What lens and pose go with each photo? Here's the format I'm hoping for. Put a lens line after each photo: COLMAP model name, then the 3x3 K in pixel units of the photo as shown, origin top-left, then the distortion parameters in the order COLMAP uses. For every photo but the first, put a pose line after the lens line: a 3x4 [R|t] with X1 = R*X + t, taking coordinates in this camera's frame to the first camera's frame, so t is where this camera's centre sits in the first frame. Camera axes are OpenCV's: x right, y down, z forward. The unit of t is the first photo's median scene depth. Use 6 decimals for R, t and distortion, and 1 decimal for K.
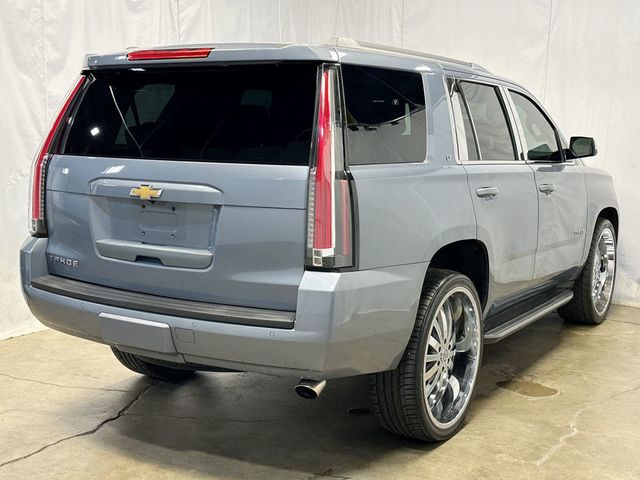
lens RADIAL K [[844.0, 0, 320.0], [0, 844.0, 240.0], [0, 0, 1]] dist [0.112627, -0.018832]
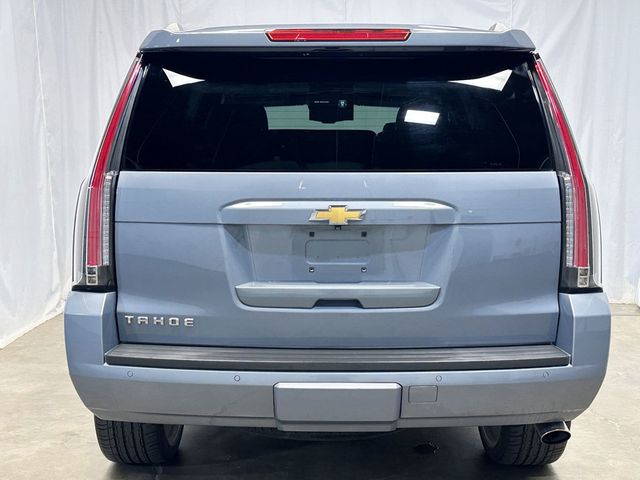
lens RADIAL K [[844.0, 0, 320.0], [0, 844.0, 240.0], [0, 0, 1]] dist [0.112627, -0.018832]
pose [[0.844073, -0.075423, 0.530897, -0.619347], [0.081756, 0.996585, 0.011598, -0.043980], [-0.529959, 0.033615, 0.847357, 0.368235]]
